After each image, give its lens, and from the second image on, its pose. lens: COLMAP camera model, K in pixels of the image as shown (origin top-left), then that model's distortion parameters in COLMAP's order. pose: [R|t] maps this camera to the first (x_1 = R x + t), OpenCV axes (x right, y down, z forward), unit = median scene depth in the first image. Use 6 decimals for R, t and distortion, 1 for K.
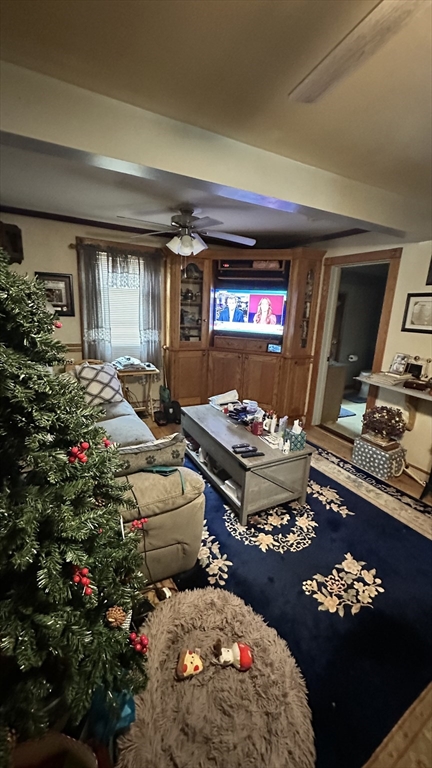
lens RADIAL K [[305.7, 0, 216.1], [0, 305.7, 385.0], [0, 0, 1]] dist [-0.006191, 0.000599]
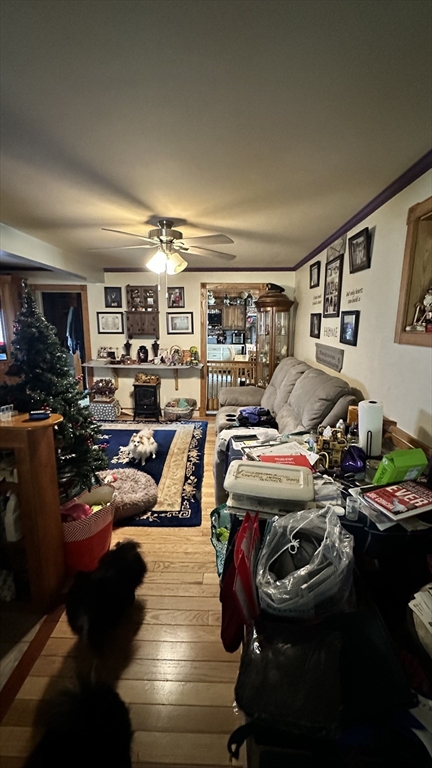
lens RADIAL K [[305.7, 0, 218.5], [0, 305.7, 384.8], [0, 0, 1]] dist [-0.006191, 0.000599]
pose [[0.489445, -0.208944, 0.846632, -0.582073], [0.226358, 0.968033, 0.108046, 0.068712], [-0.842144, 0.138760, 0.521095, -0.424817]]
